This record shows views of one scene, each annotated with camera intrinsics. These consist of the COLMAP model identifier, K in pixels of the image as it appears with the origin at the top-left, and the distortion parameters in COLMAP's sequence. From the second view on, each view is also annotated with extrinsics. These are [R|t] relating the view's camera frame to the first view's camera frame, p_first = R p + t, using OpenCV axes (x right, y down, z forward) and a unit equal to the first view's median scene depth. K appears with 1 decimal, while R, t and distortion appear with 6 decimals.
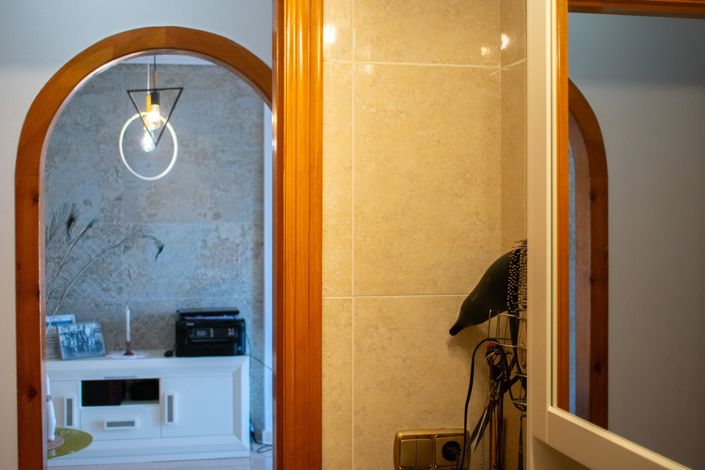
lens RADIAL K [[929.7, 0, 337.0], [0, 929.7, 233.6], [0, 0, 1]] dist [-0.038142, -0.026126]
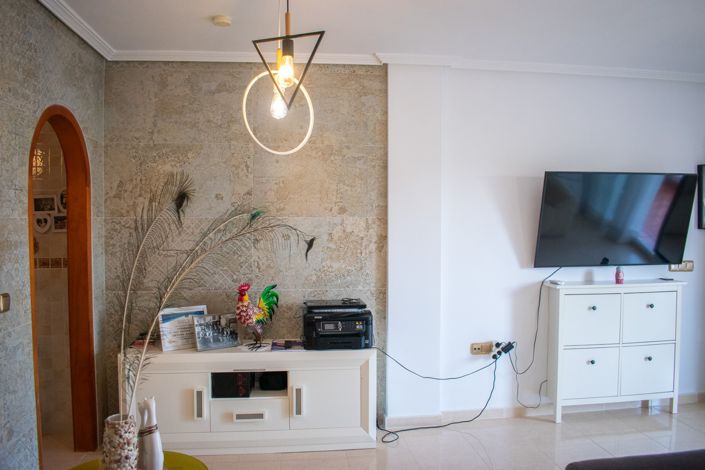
lens RADIAL K [[546.7, 0, 337.8], [0, 546.7, 235.9], [0, 0, 1]] dist [-0.083989, 0.003618]
pose [[0.996379, 0.002393, -0.084994, -0.086715], [-0.002185, 0.999994, 0.002536, 0.008398], [0.085000, -0.002341, 0.996378, 0.413771]]
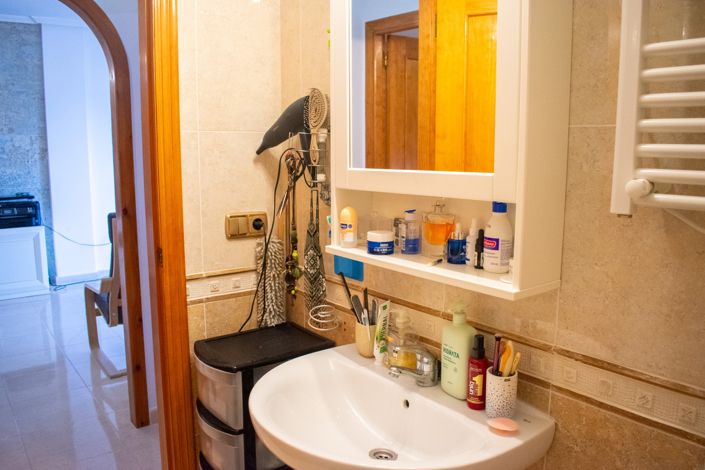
lens RADIAL K [[576.3, 0, 352.5], [0, 576.3, 235.0], [0, 0, 1]] dist [-0.088943, 0.012945]
pose [[0.888958, -0.067640, 0.452966, -0.064560], [0.010678, 0.991826, 0.127150, 0.038745], [-0.457864, -0.108194, 0.882414, -0.005553]]
